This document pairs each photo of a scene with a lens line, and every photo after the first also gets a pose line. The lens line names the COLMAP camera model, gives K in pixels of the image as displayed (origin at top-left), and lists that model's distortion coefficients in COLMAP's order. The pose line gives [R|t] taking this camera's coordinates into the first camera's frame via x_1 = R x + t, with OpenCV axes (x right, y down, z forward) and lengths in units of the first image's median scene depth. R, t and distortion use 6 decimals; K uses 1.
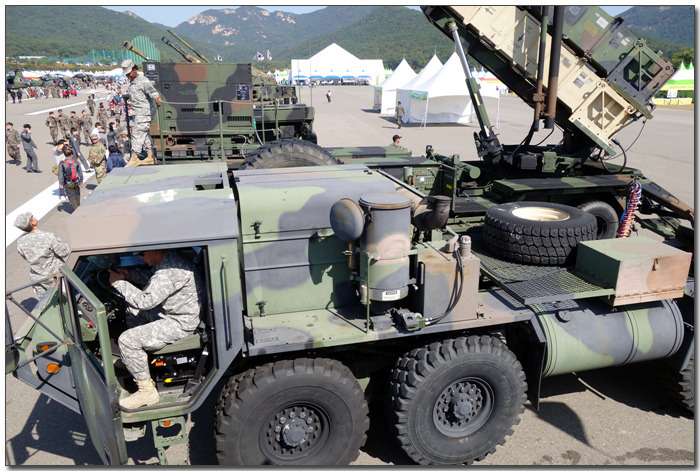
lens RADIAL K [[544.8, 0, 351.2], [0, 544.8, 231.6], [0, 0, 1]] dist [0.006077, 0.002332]
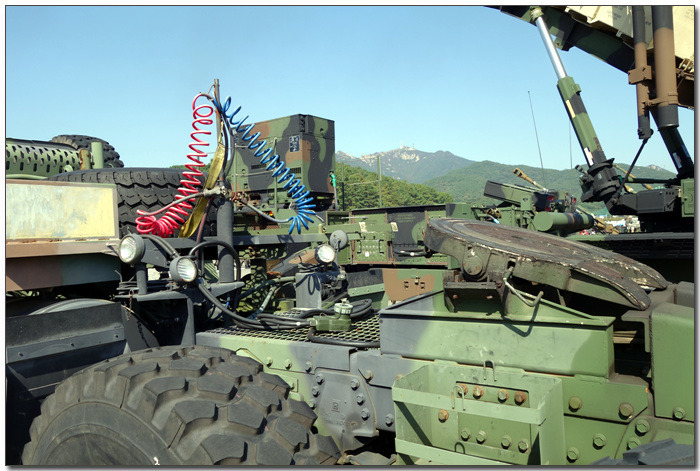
lens RADIAL K [[544.8, 0, 350.7], [0, 544.8, 234.9], [0, 0, 1]] dist [0.006077, 0.002332]
pose [[0.640461, -0.025711, -0.767560, 1.184572], [-0.178454, 0.967101, -0.181300, 0.113099], [0.746970, 0.253090, 0.614802, 1.029730]]
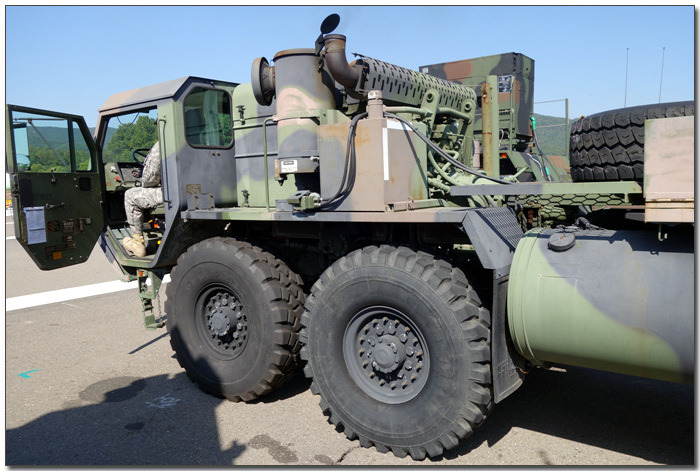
lens RADIAL K [[544.8, 0, 348.1], [0, 544.8, 231.4], [0, 0, 1]] dist [0.006077, 0.002332]
pose [[0.630208, 0.053977, -0.774548, 0.724203], [-0.195751, 0.976401, -0.091228, 0.252844], [0.751345, 0.209111, 0.625902, 0.528462]]
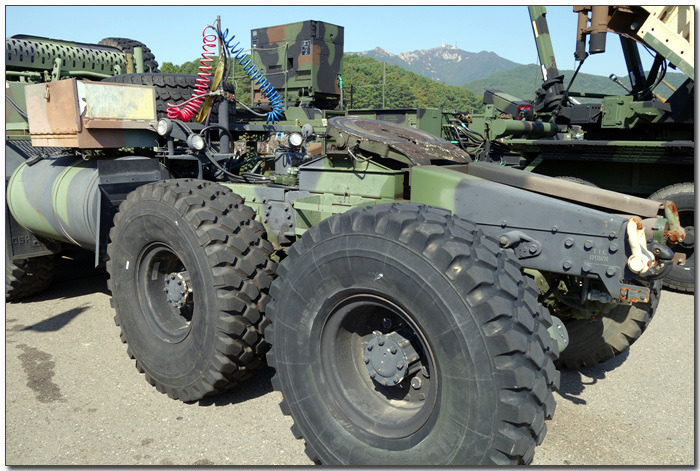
lens RADIAL K [[544.8, 0, 350.5], [0, 544.8, 235.7], [0, 0, 1]] dist [0.006077, 0.002332]
pose [[0.592285, 0.148279, -0.791967, 1.516323], [-0.234793, 0.972024, 0.006398, 0.158714], [0.770760, 0.182159, 0.610530, 0.933375]]
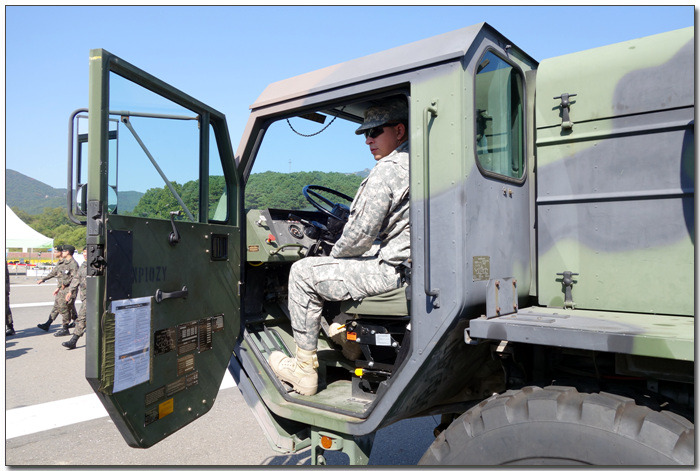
lens RADIAL K [[544.8, 0, 351.3], [0, 544.8, 234.2], [0, 0, 1]] dist [0.006077, 0.002332]
pose [[0.606810, -0.021210, -0.794564, 0.092685], [-0.233221, 0.950893, -0.203494, 0.232223], [0.759862, 0.308791, 0.572065, 0.579642]]
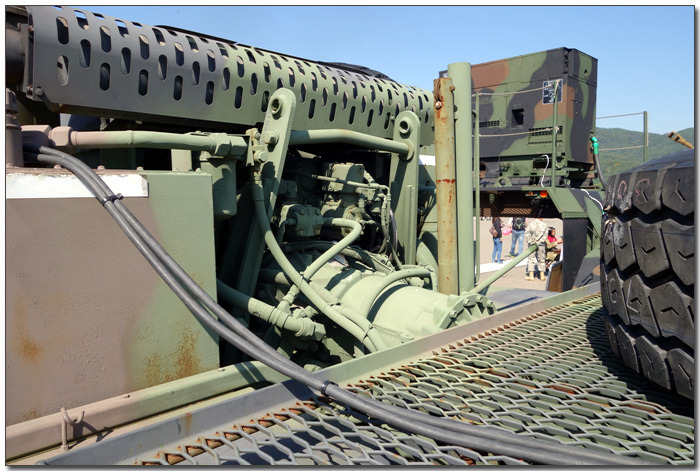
lens RADIAL K [[544.8, 0, 349.5], [0, 544.8, 231.1], [0, 0, 1]] dist [0.006077, 0.002332]
pose [[0.524407, 0.042157, -0.850423, 0.486577], [-0.227688, 0.969345, -0.092350, 0.056921], [0.820461, 0.242060, 0.517930, 0.968294]]
